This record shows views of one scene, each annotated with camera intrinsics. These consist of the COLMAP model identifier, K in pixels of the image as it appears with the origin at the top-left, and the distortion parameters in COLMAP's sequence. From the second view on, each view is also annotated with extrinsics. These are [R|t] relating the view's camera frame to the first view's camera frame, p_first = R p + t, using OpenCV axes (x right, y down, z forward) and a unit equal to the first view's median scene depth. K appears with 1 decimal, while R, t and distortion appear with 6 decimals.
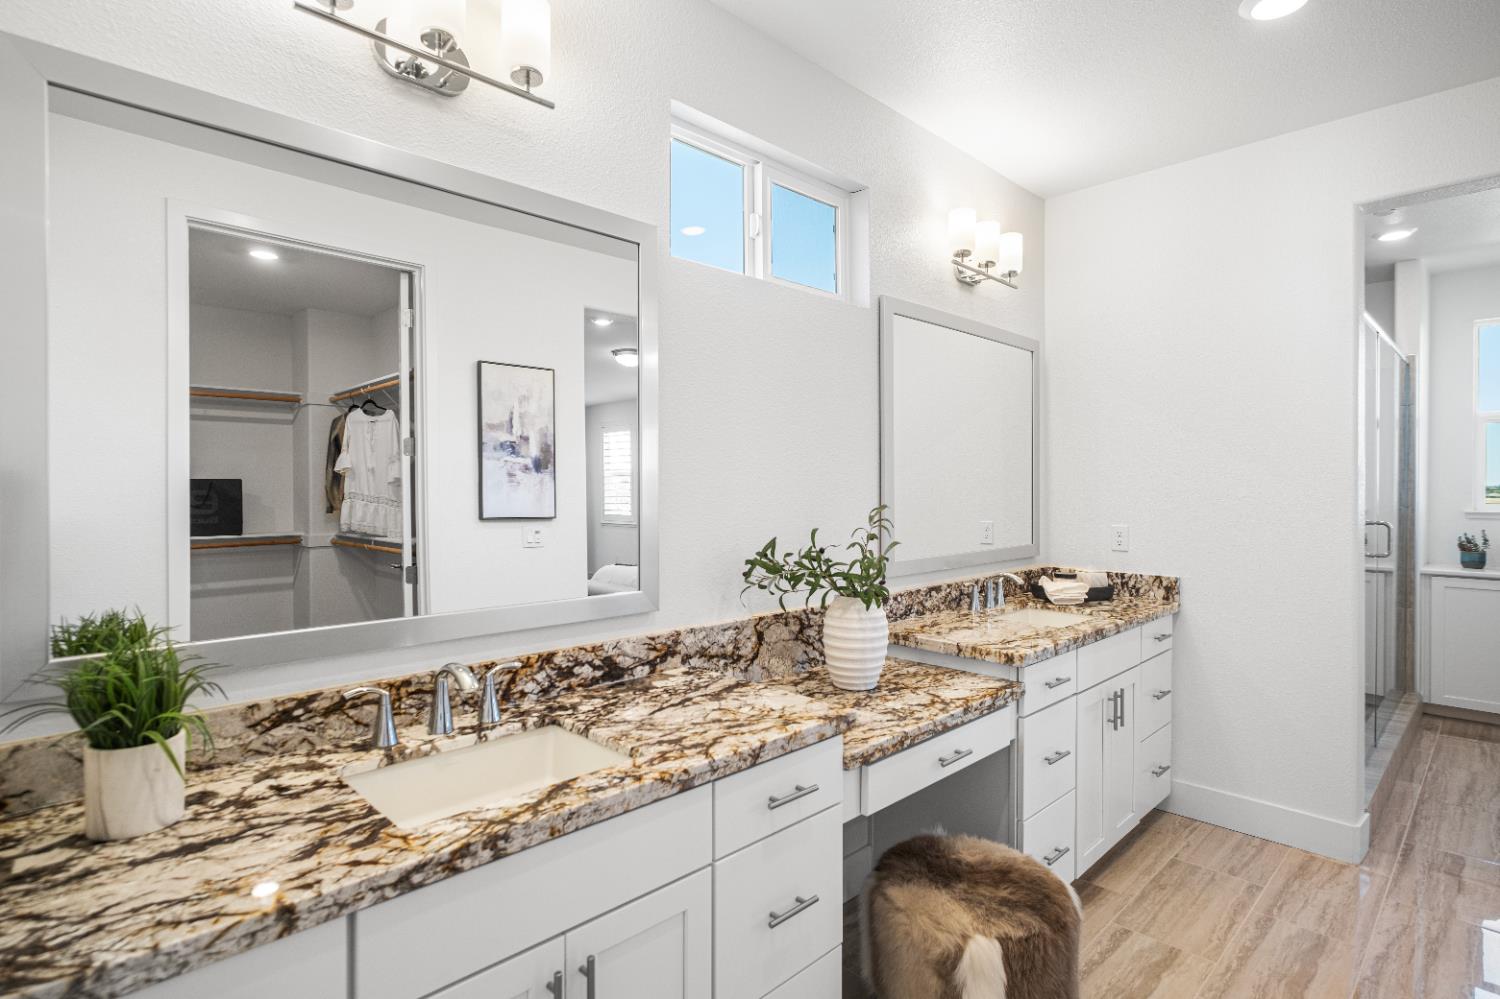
lens RADIAL K [[745.0, 0, 747.0], [0, 745.0, 488.5], [0, 0, 1]] dist [0.004614, 0.001447]
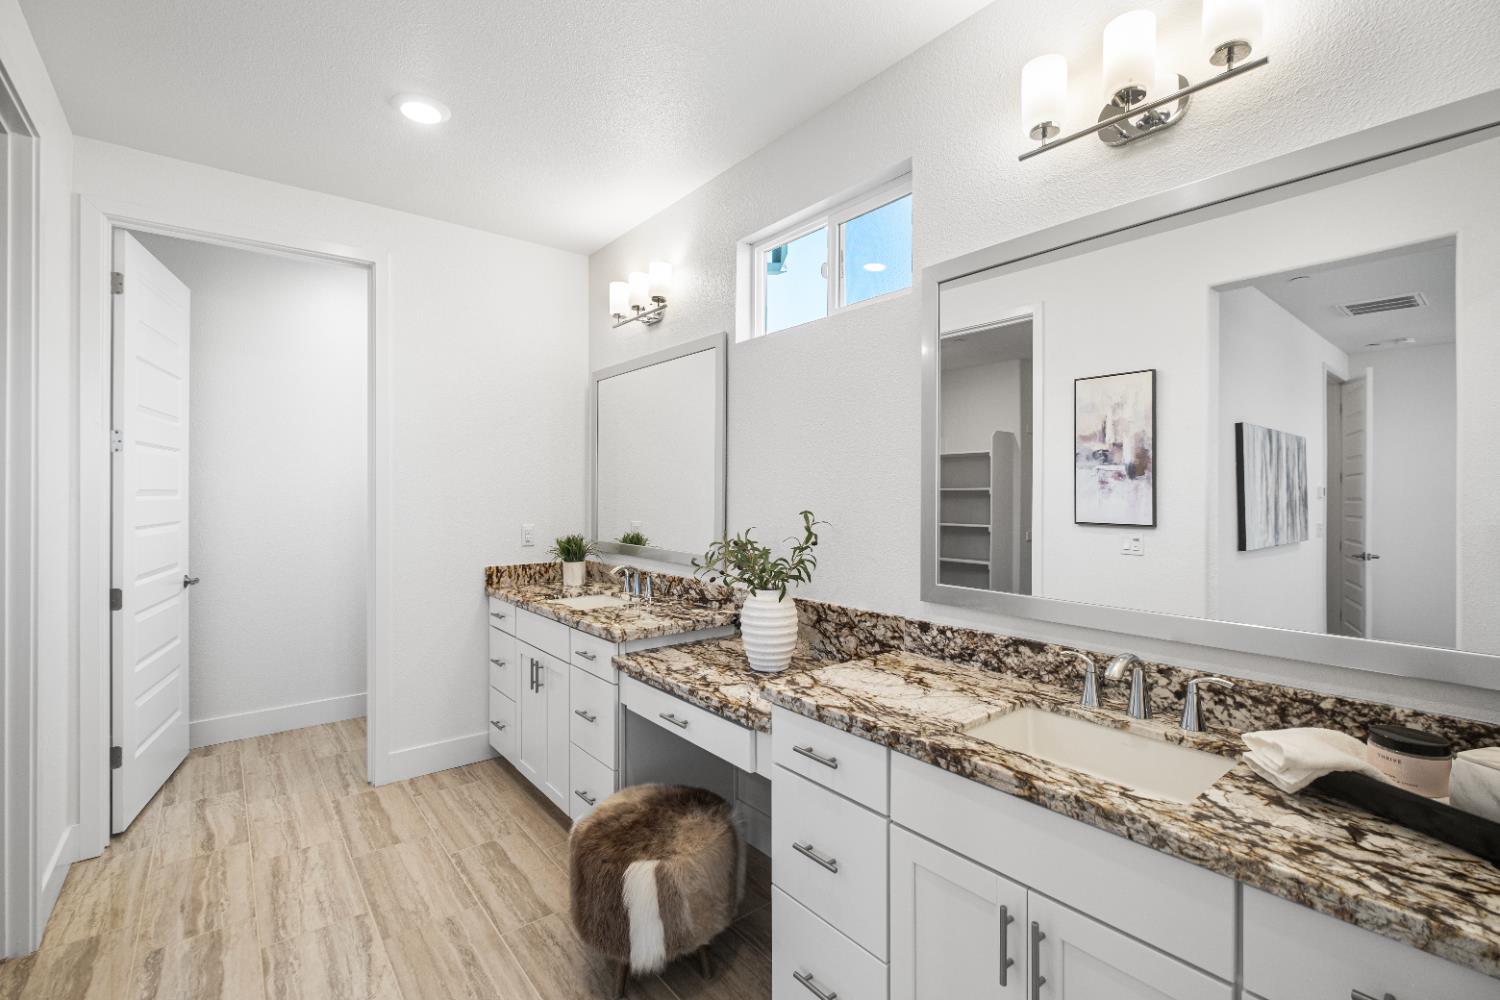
lens RADIAL K [[659.9, 0, 750.1], [0, 659.9, 488.6], [0, 0, 1]] dist [-0.019918, -0.000163]
pose [[-0.093797, -0.008333, -0.995556, 1.041040], [-0.002937, 0.999963, -0.008094, -0.000385], [0.995587, 0.002165, -0.093818, 0.964127]]
